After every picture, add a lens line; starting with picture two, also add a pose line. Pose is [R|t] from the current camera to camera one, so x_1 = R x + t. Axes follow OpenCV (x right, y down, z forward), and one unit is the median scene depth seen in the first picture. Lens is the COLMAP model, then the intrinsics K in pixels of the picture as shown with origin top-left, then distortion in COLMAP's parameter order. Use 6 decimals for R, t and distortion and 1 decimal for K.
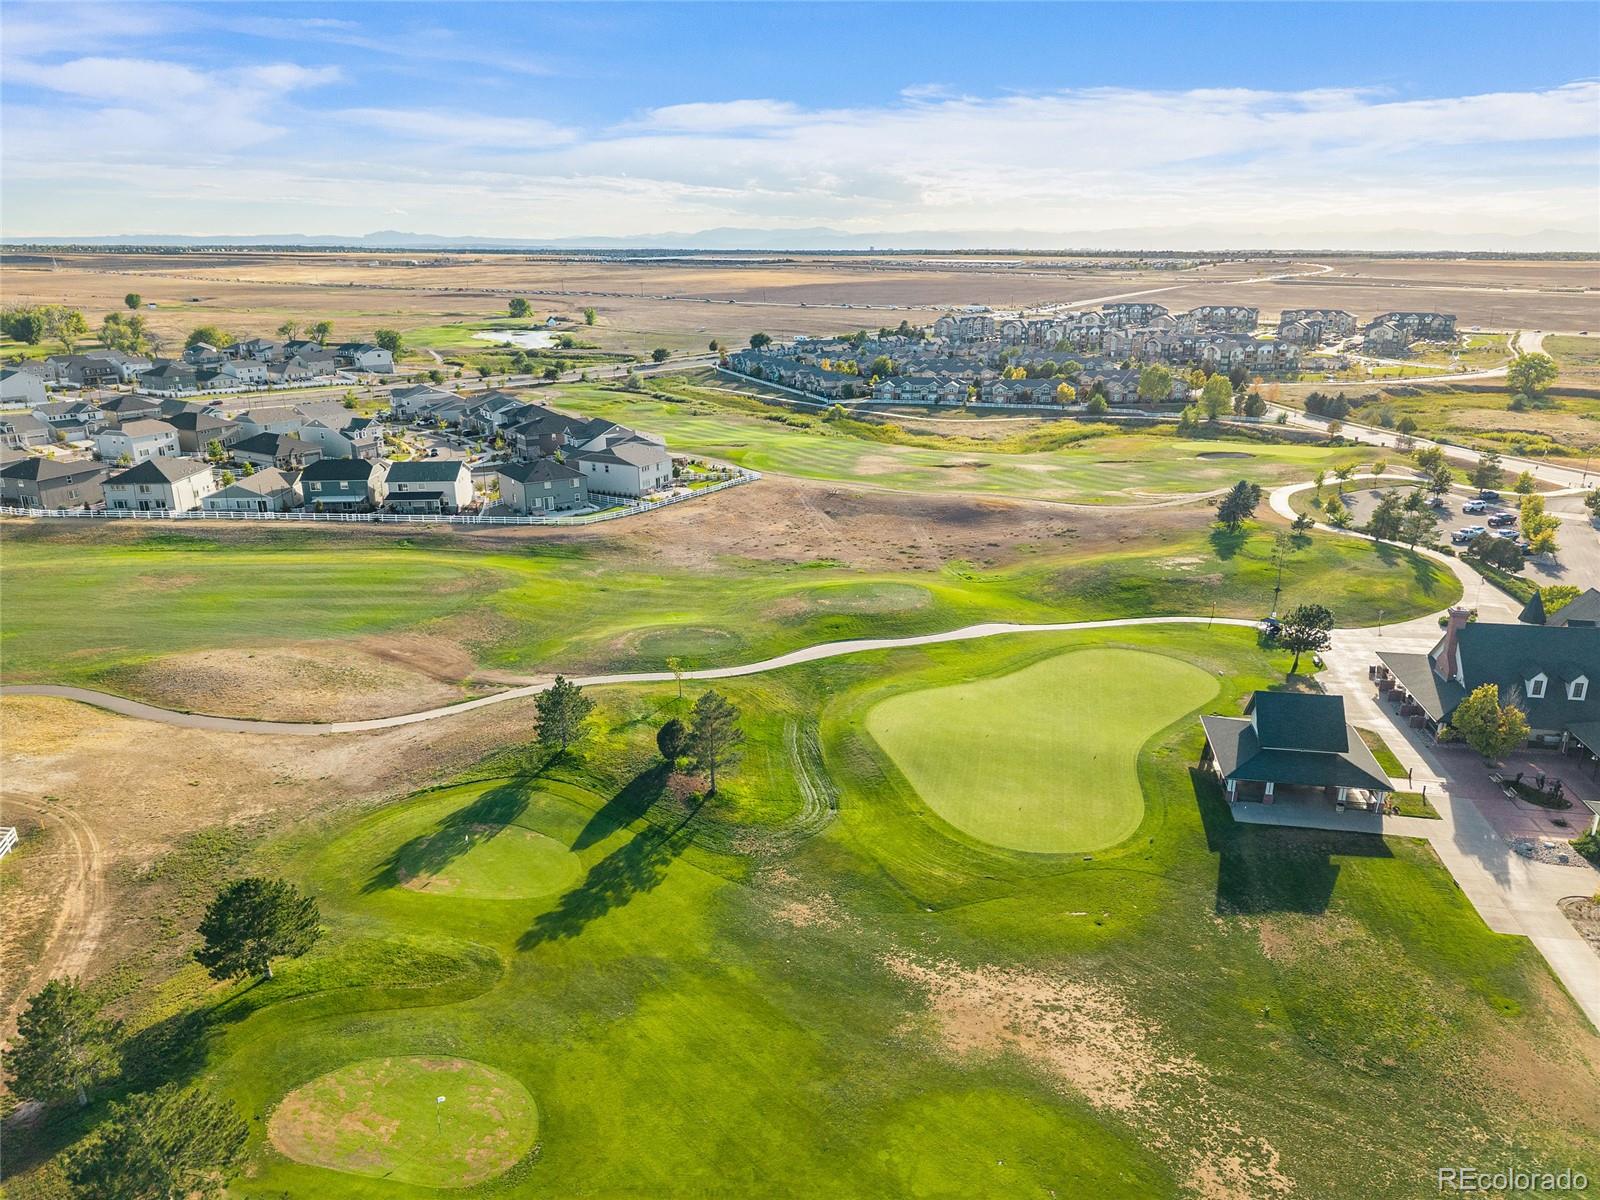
lens RADIAL K [[1100.0, 0, 800.0], [0, 1100.0, 600.0], [0, 0, 1]] dist [0.120853, -0.218820]
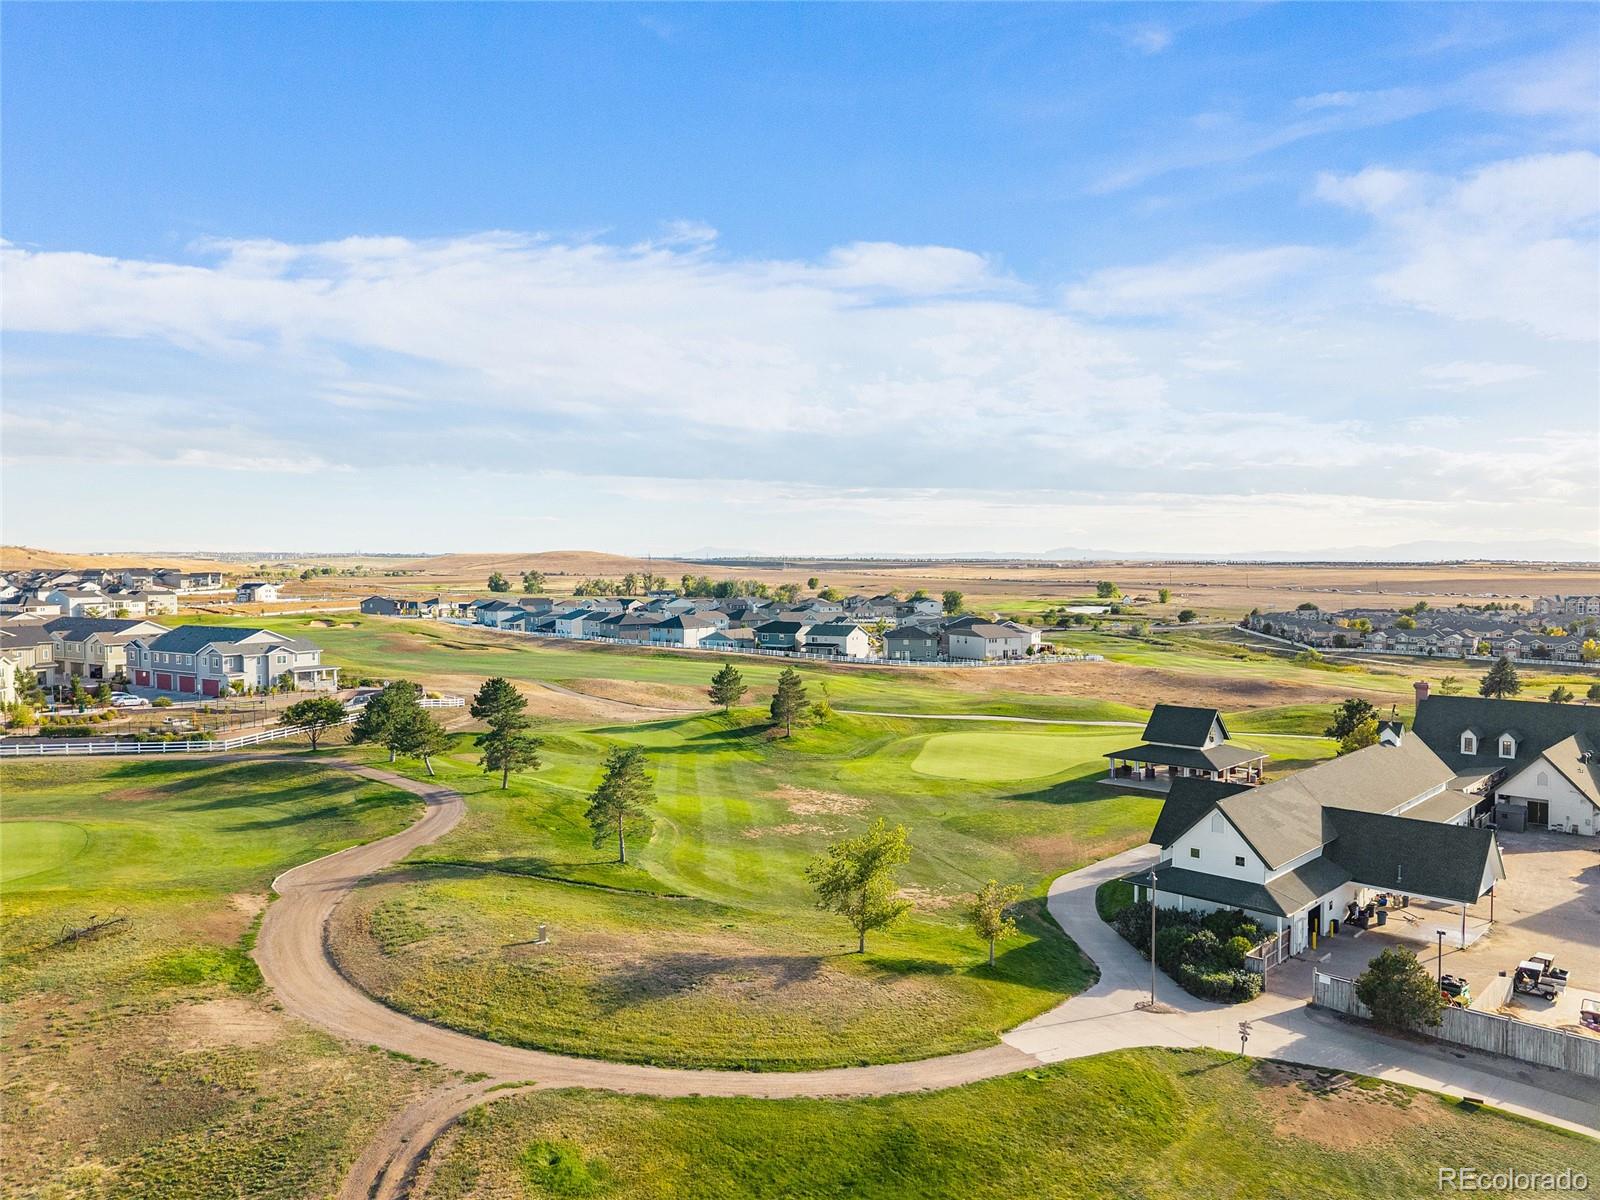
lens RADIAL K [[1100.6, 0, 800.0], [0, 1100.6, 600.0], [0, 0, 1]] dist [0.041276, -0.051558]
pose [[0.838589, 0.015952, -0.544531, 0.155747], [-0.161783, 0.961768, -0.220973, 0.065087], [0.520188, 0.273402, 0.809108, -0.064660]]
